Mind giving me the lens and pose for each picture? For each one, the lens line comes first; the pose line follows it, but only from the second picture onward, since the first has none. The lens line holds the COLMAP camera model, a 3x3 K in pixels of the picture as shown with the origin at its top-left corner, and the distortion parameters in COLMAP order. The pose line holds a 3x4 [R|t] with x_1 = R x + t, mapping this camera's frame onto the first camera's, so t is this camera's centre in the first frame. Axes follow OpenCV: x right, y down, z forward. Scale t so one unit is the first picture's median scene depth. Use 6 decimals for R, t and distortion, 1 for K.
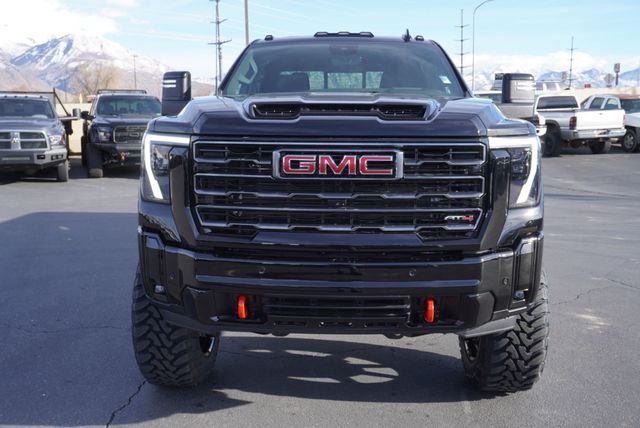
lens RADIAL K [[641.6, 0, 320.0], [0, 641.6, 214.0], [0, 0, 1]] dist [0.025464, 0.013698]
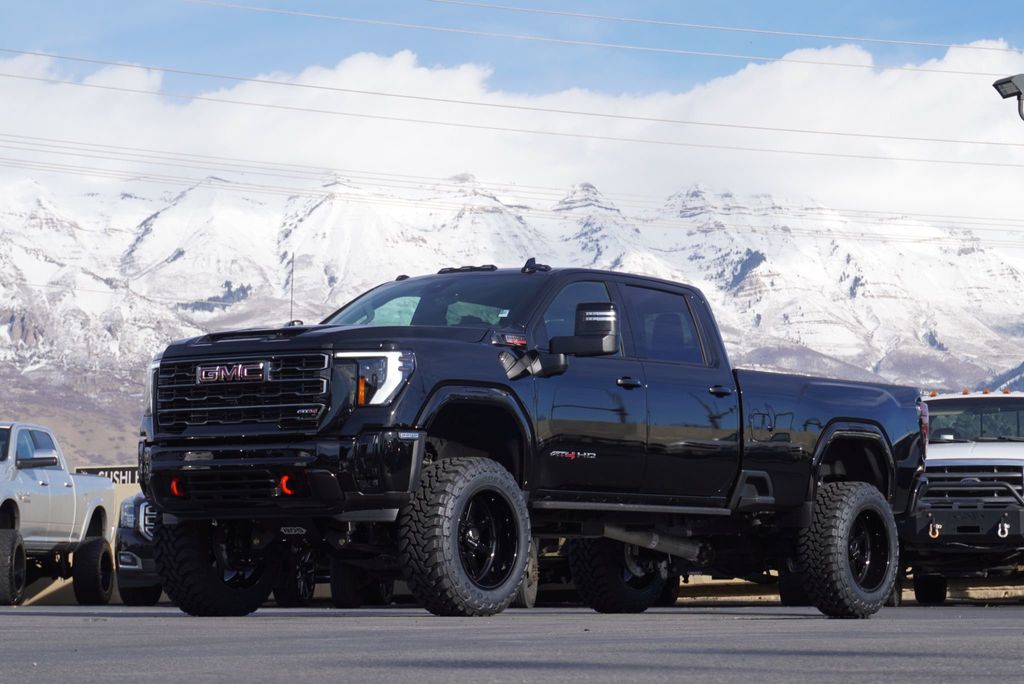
lens RADIAL K [[3025.0, 0, 512.0], [0, 3025.0, 342.0], [0, 0, 1]] dist [0.035031, -0.379503]
pose [[0.828826, -0.046614, -0.557561, 3.954271], [-0.088633, 0.973002, -0.213101, 1.129959], [0.552441, 0.226042, 0.802318, -3.679901]]
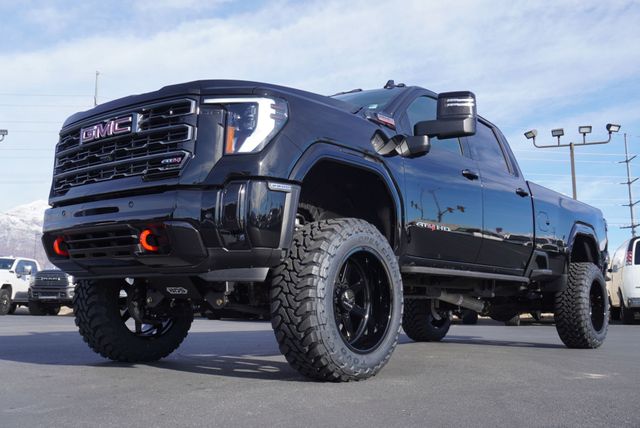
lens RADIAL K [[664.0, 0, 320.0], [0, 664.0, 214.0], [0, 0, 1]] dist [-0.005223, 0.003302]
pose [[0.808614, -0.072761, -0.583822, 1.153139], [-0.103101, 0.959443, -0.262372, 0.396253], [0.579235, 0.272351, 0.768318, 0.241699]]
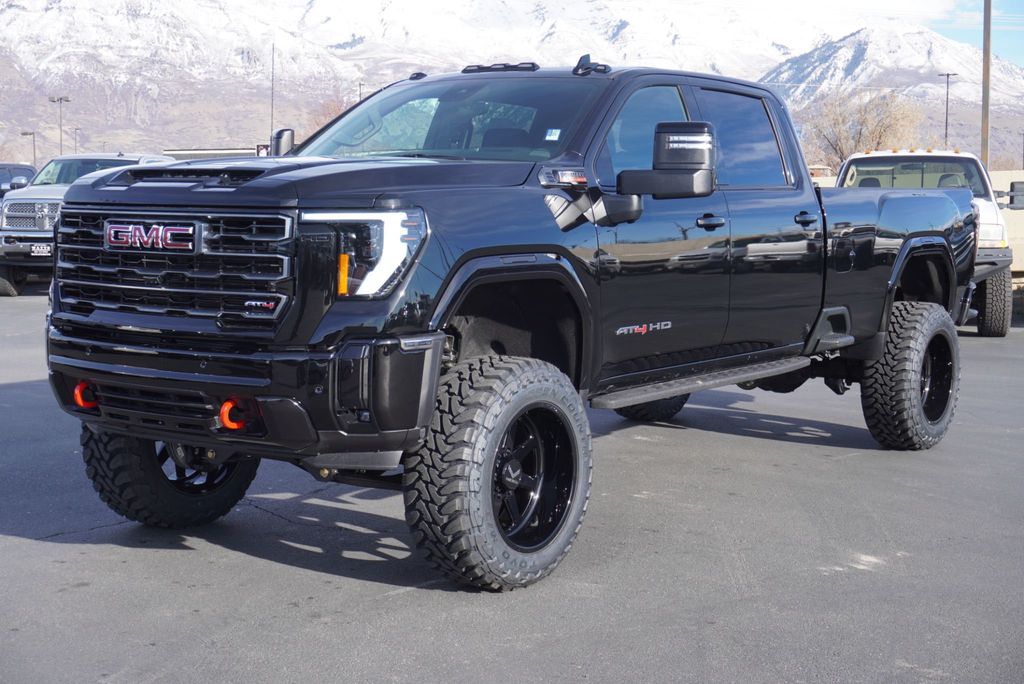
lens RADIAL K [[1523.4, 0, 512.0], [0, 1523.4, 342.0], [0, 0, 1]] dist [0.023609, 0.032772]
pose [[0.833845, 0.057945, -0.548948, 1.577298], [-0.094092, 0.994841, -0.037913, 0.098806], [0.543920, 0.083265, 0.834996, -0.465950]]
